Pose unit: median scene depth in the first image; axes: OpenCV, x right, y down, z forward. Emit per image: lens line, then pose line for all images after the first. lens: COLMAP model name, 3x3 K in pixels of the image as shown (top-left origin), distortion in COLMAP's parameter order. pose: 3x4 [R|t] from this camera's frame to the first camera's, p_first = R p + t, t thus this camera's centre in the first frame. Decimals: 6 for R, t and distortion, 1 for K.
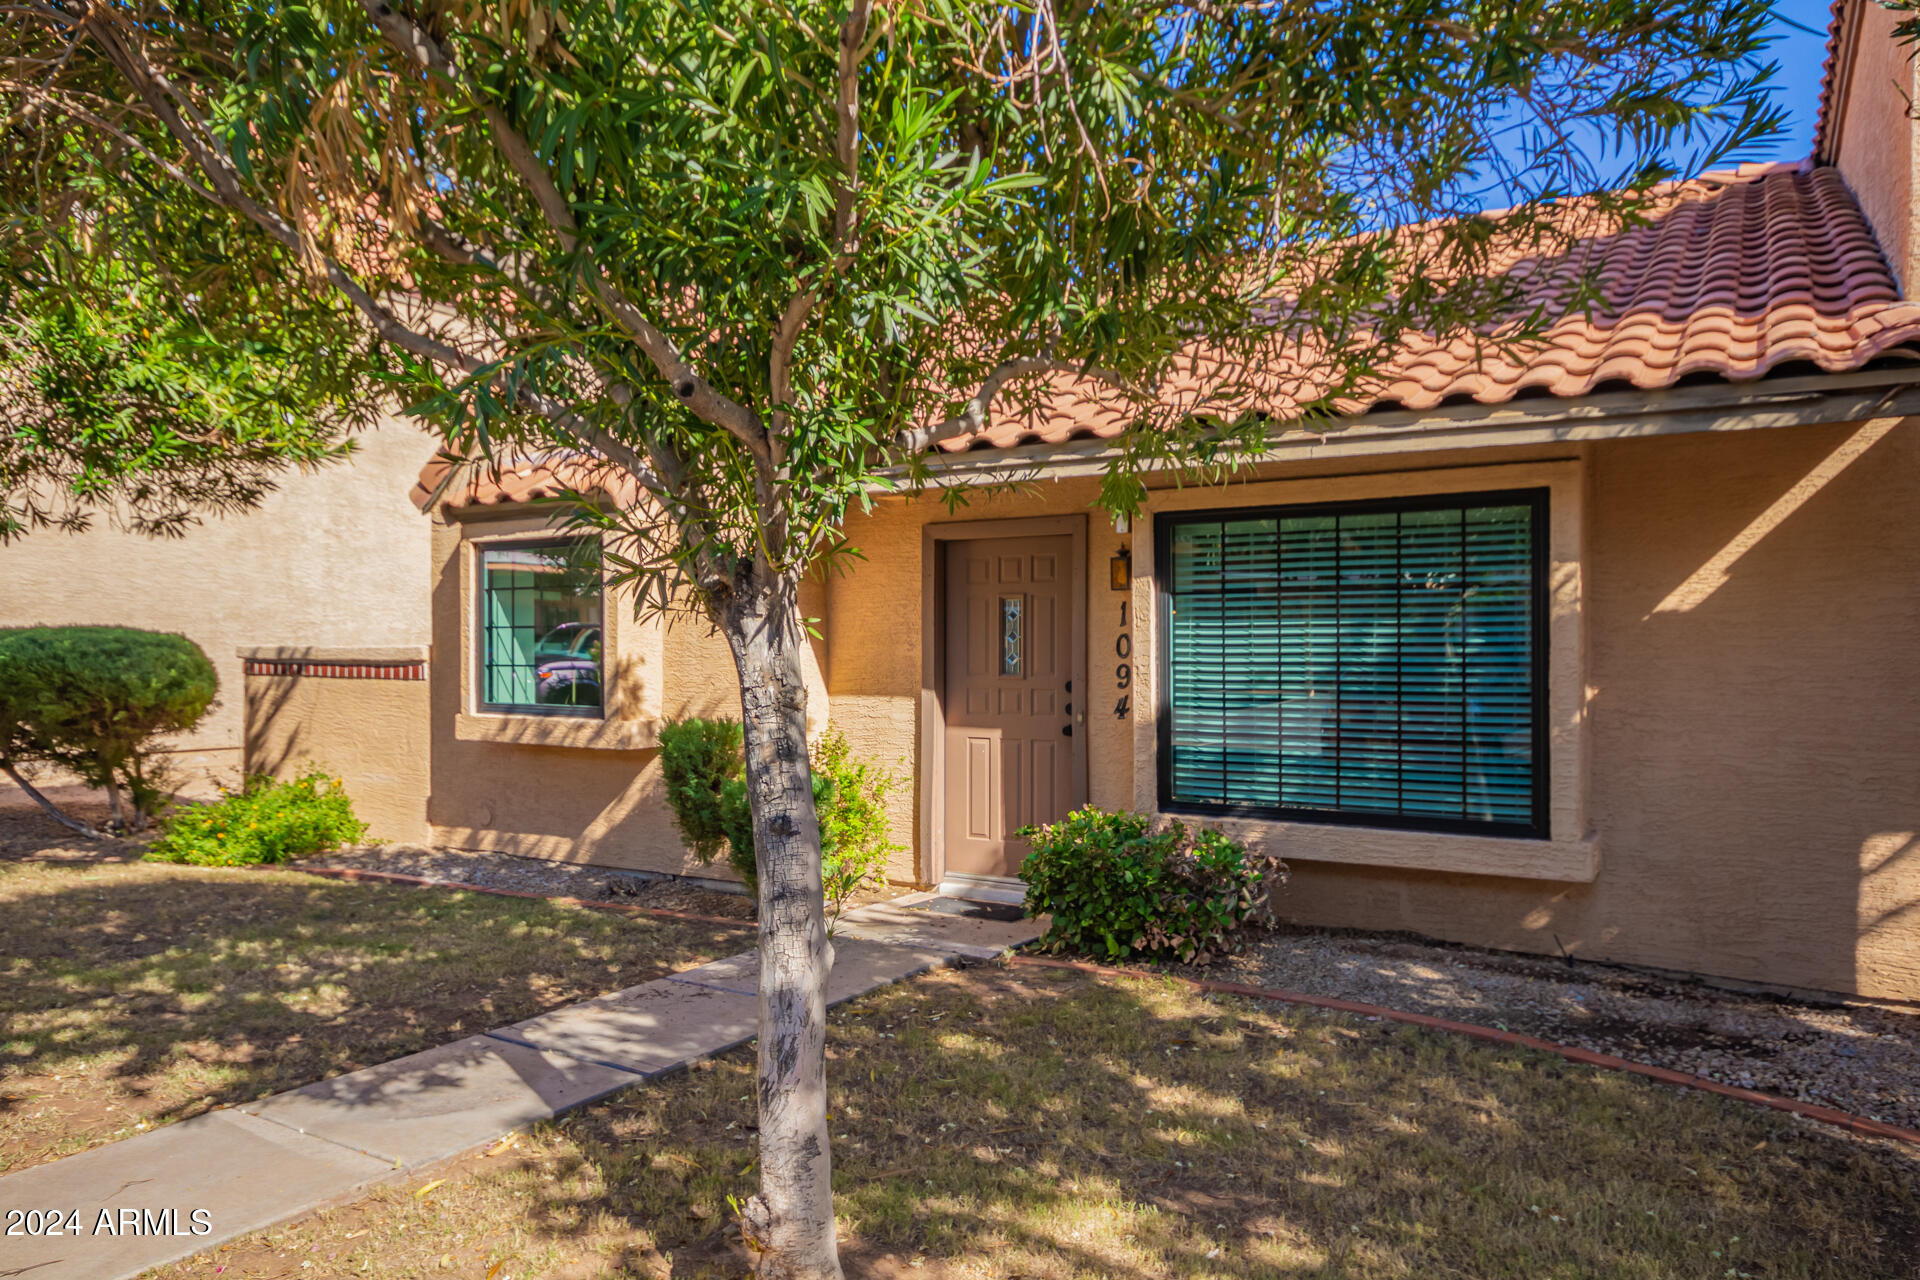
lens RADIAL K [[1295.7, 0, 952.4], [0, 1295.7, 641.0], [0, 0, 1]] dist [0.016762, 0.005058]
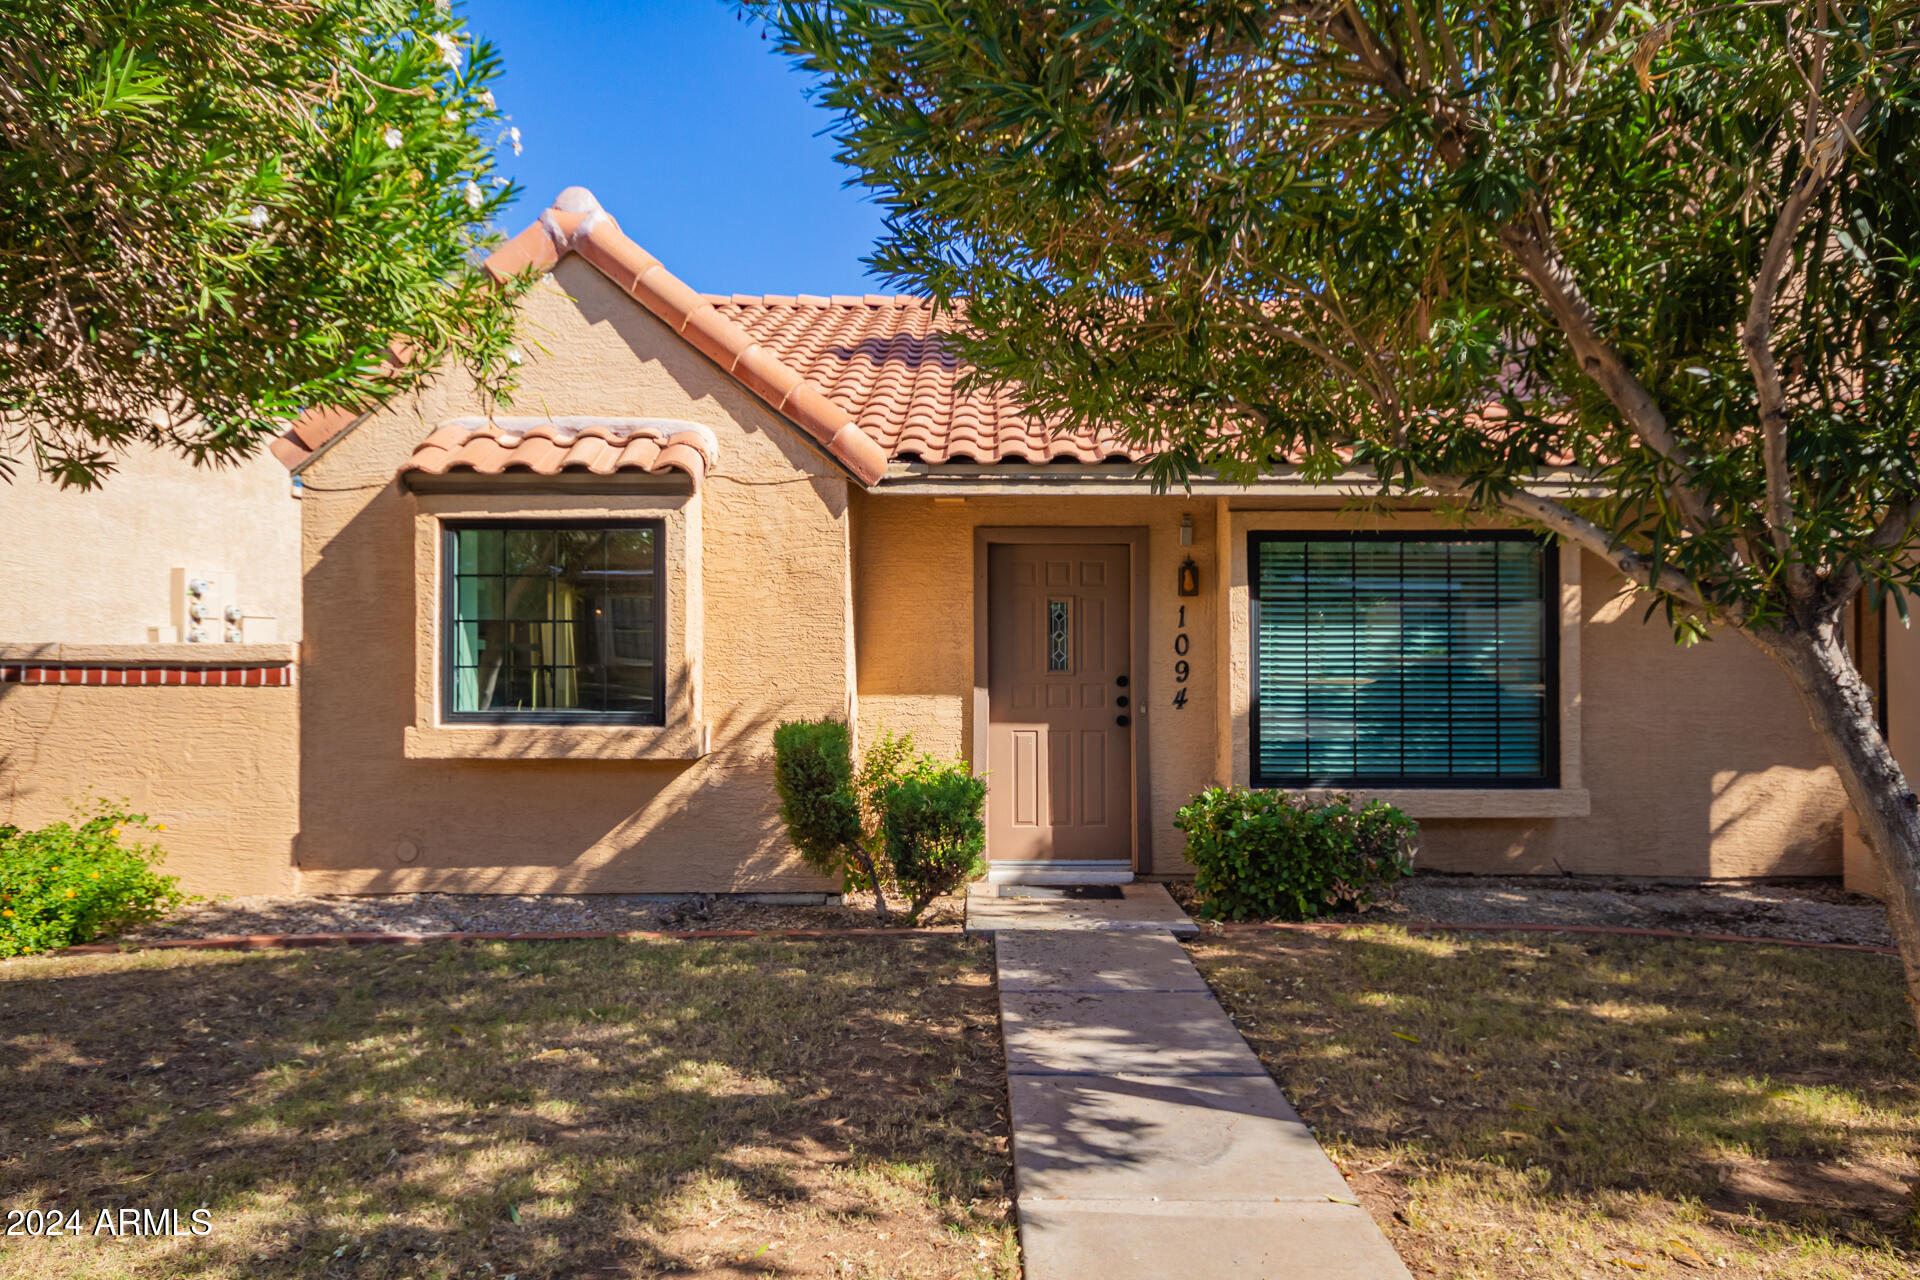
lens RADIAL K [[1188.1, 0, 959.9], [0, 1188.1, 644.8], [0, 0, 1]] dist [0.019389, 0.002200]
pose [[0.845585, 0.001817, 0.533837, -0.721861], [-0.004227, 0.999986, 0.003293, 0.001399], [-0.533824, -0.005041, 0.845581, 0.278081]]
